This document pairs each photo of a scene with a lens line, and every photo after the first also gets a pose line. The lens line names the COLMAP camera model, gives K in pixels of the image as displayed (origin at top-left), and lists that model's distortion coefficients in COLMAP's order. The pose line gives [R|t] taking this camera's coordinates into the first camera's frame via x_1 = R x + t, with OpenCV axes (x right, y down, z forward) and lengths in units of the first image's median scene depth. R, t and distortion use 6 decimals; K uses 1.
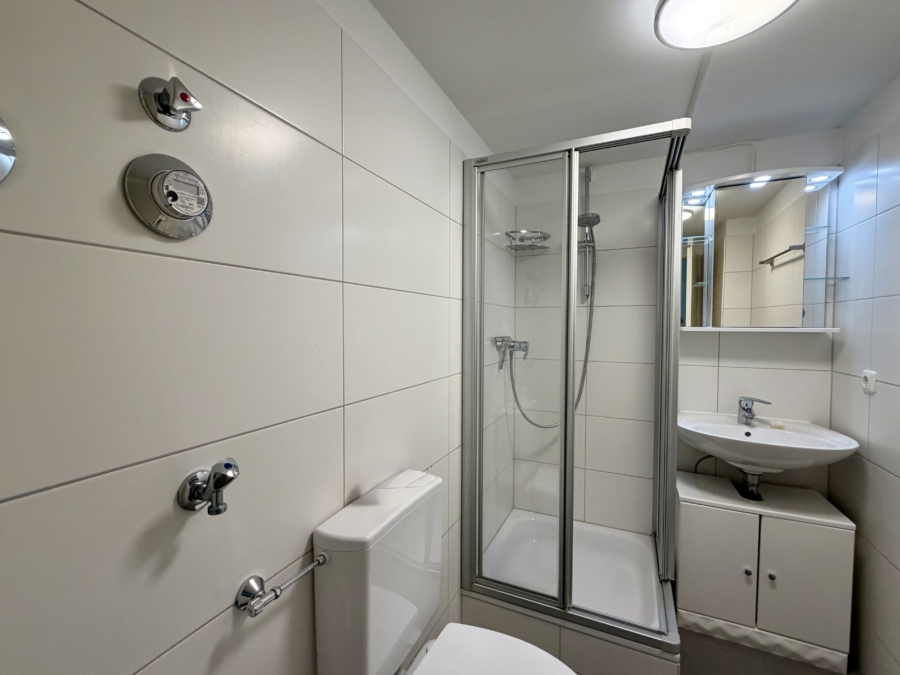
lens RADIAL K [[388.0, 0, 451.8], [0, 388.0, 337.0], [0, 0, 1]] dist [-0.001707, 0.000724]
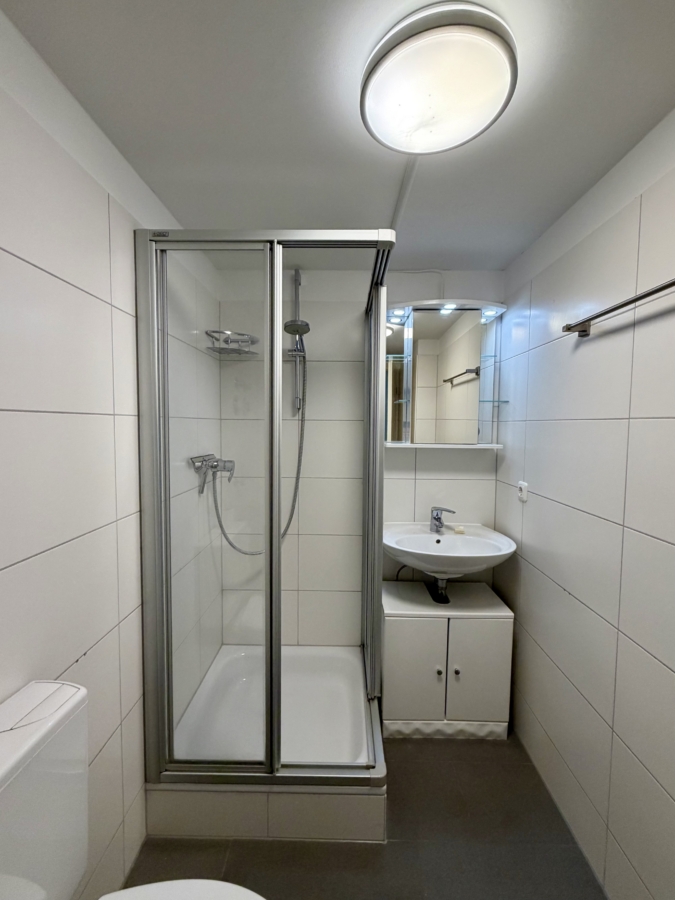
lens RADIAL K [[370.2, 0, 337.8], [0, 370.2, 447.4], [0, 0, 1]] dist [0.001261, -0.000558]
pose [[0.914616, -0.022218, 0.403713, 0.091911], [0.006678, 0.999183, 0.039859, -0.060657], [-0.404269, -0.033759, 0.914017, 0.174025]]
